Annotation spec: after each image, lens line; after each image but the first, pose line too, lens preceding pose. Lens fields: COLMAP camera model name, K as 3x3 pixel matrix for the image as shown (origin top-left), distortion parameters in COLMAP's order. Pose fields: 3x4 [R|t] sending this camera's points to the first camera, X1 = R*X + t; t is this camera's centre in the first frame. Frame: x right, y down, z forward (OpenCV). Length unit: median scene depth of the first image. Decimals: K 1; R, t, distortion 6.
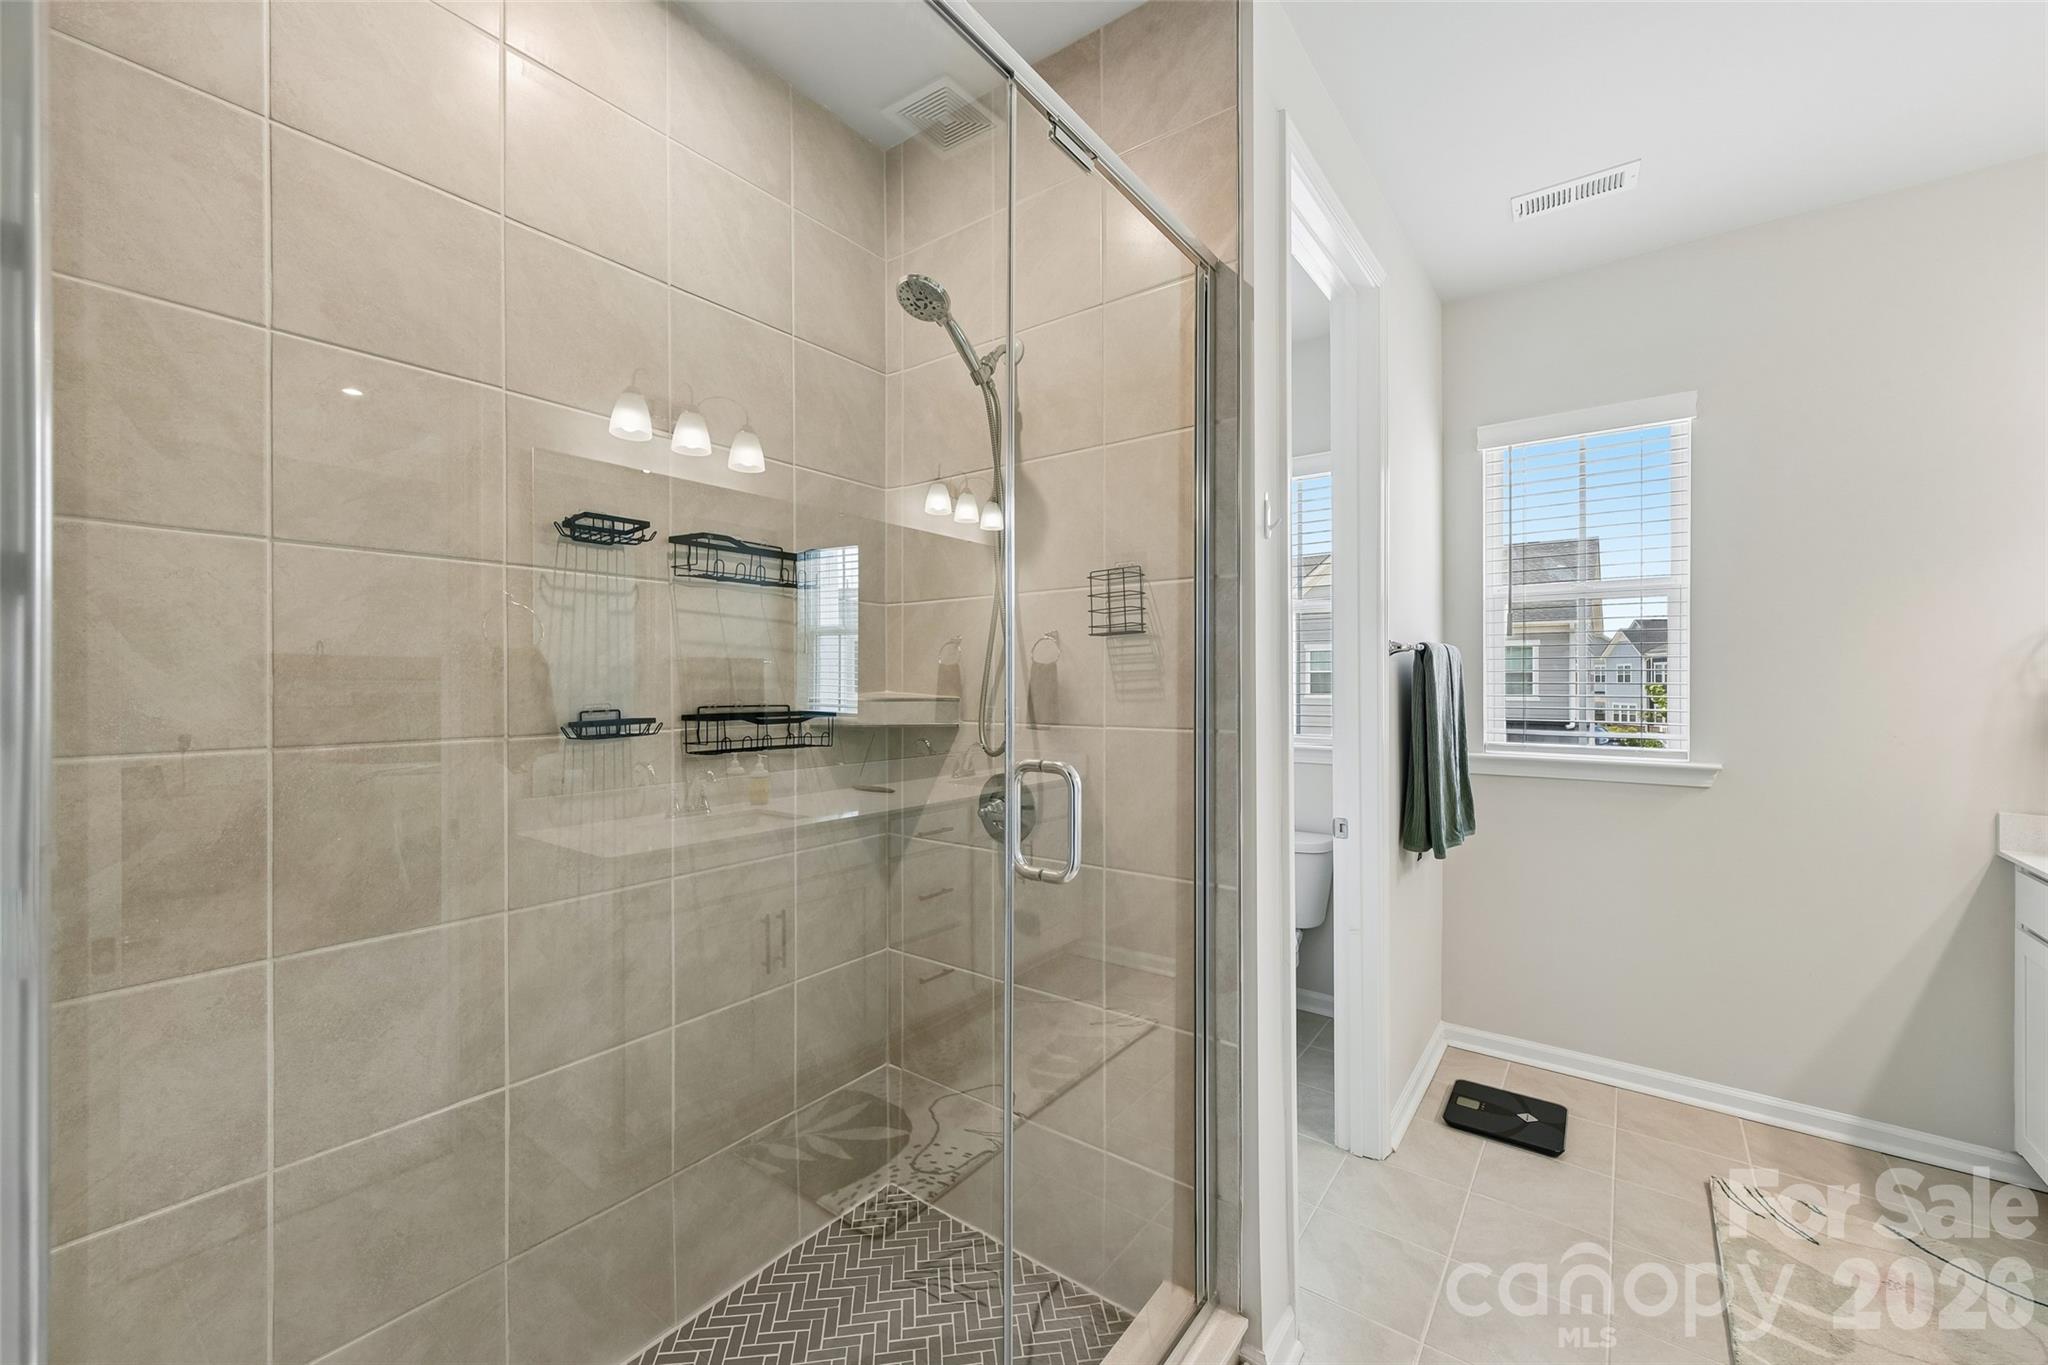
lens RADIAL K [[821.6, 0, 1028.6], [0, 821.6, 679.1], [0, 0, 1]] dist [0.000073, -0.004884]
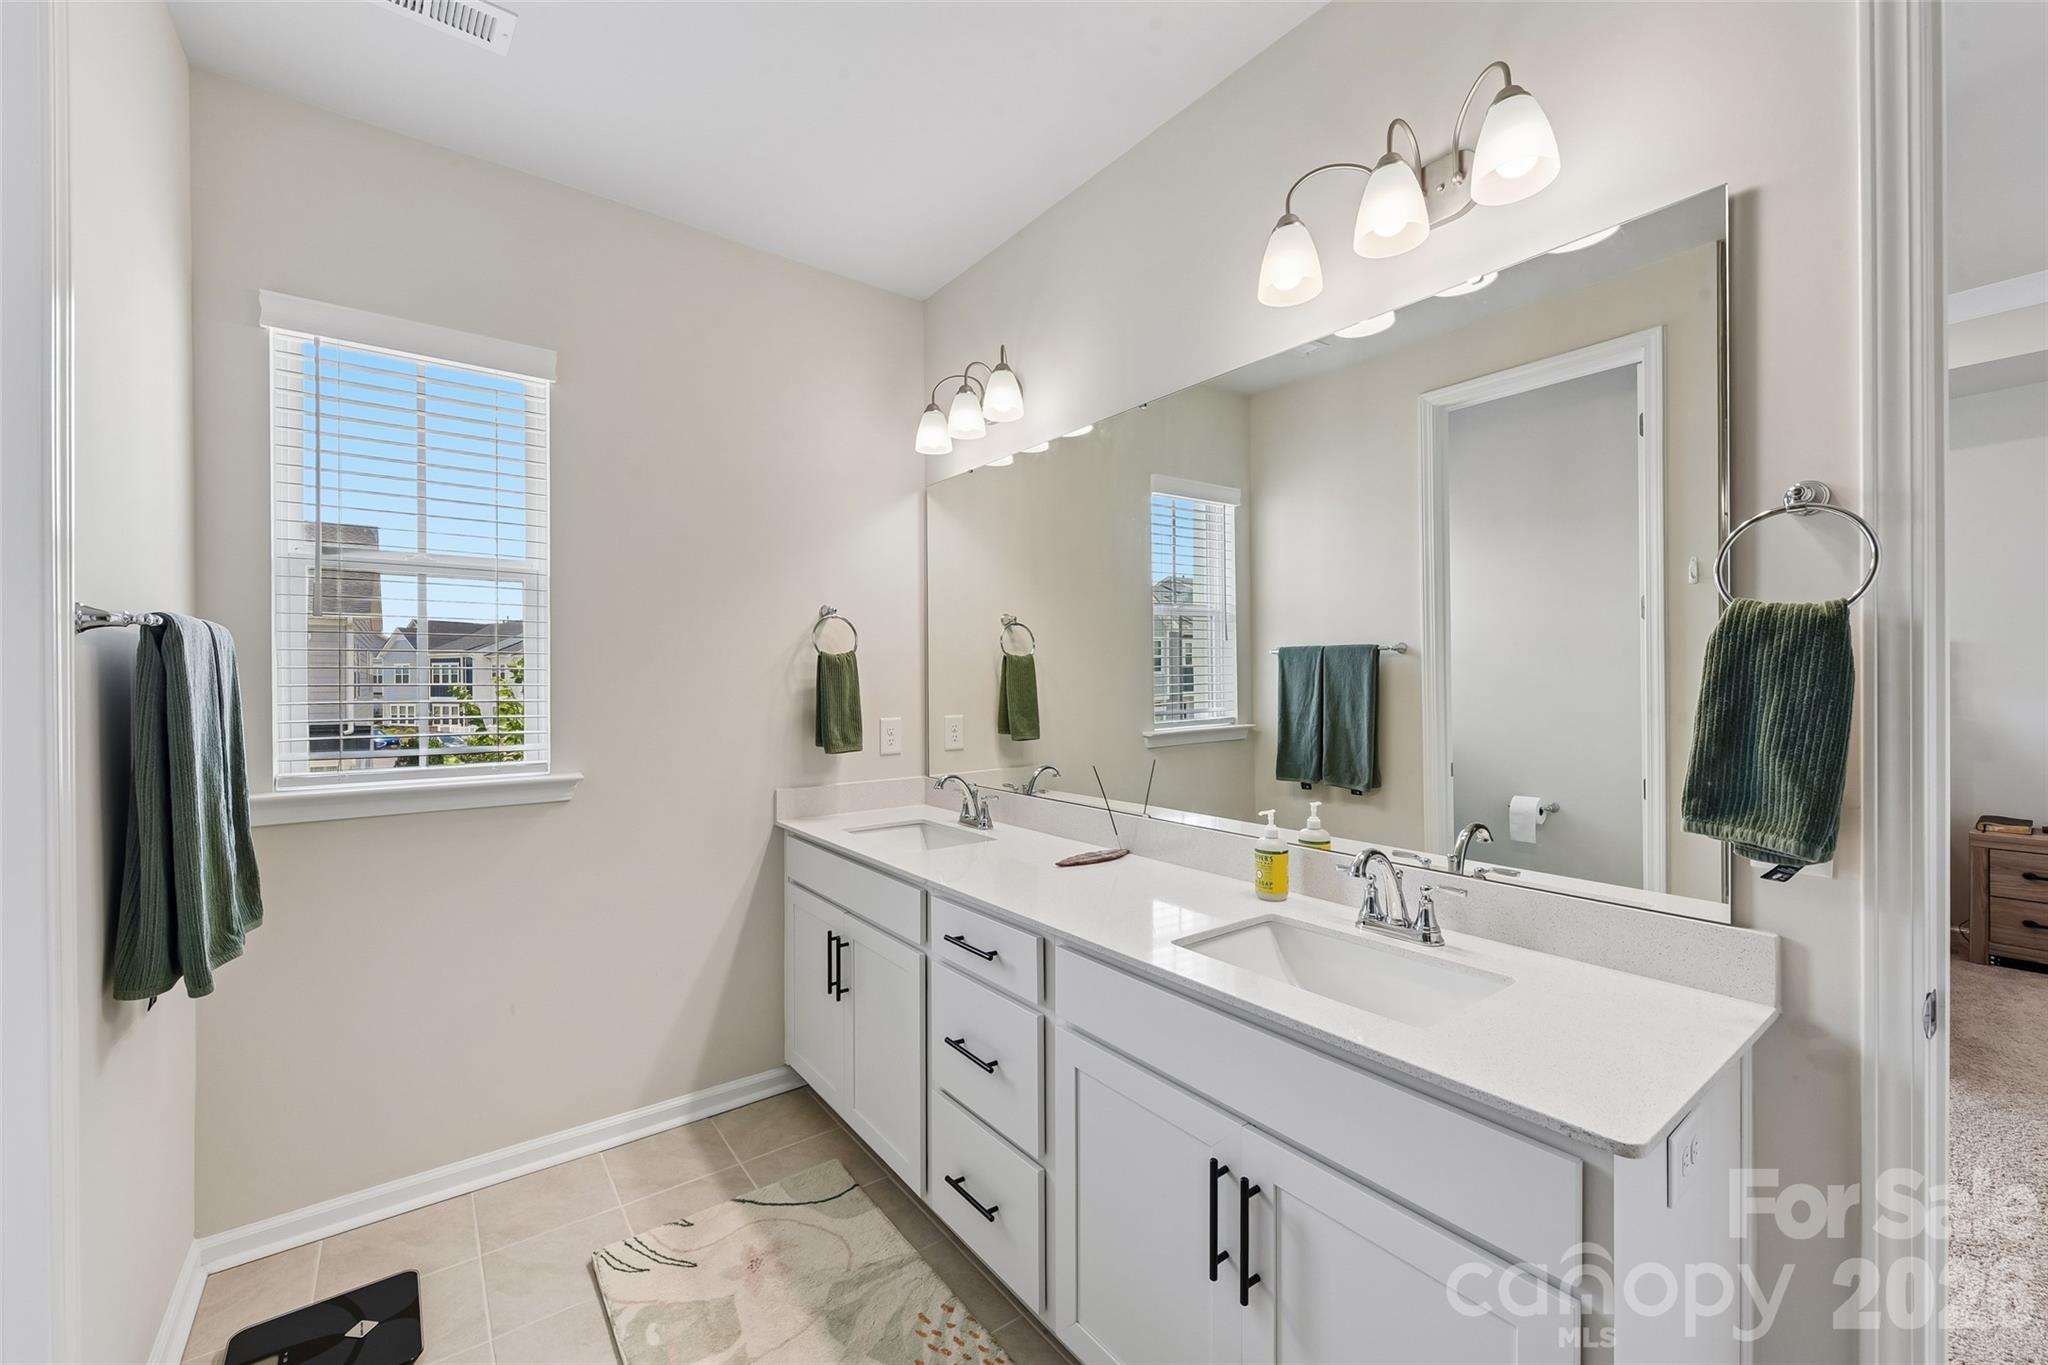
lens RADIAL K [[821.6, 0, 1015.8], [0, 821.6, 679.0], [0, 0, 1]] dist [0.000073, -0.004884]
pose [[0.289450, 0.001146, 0.957192, 0.115856], [-0.000473, 0.999999, -0.001054, 0.001107], [-0.957193, -0.000148, 0.289451, 0.277065]]
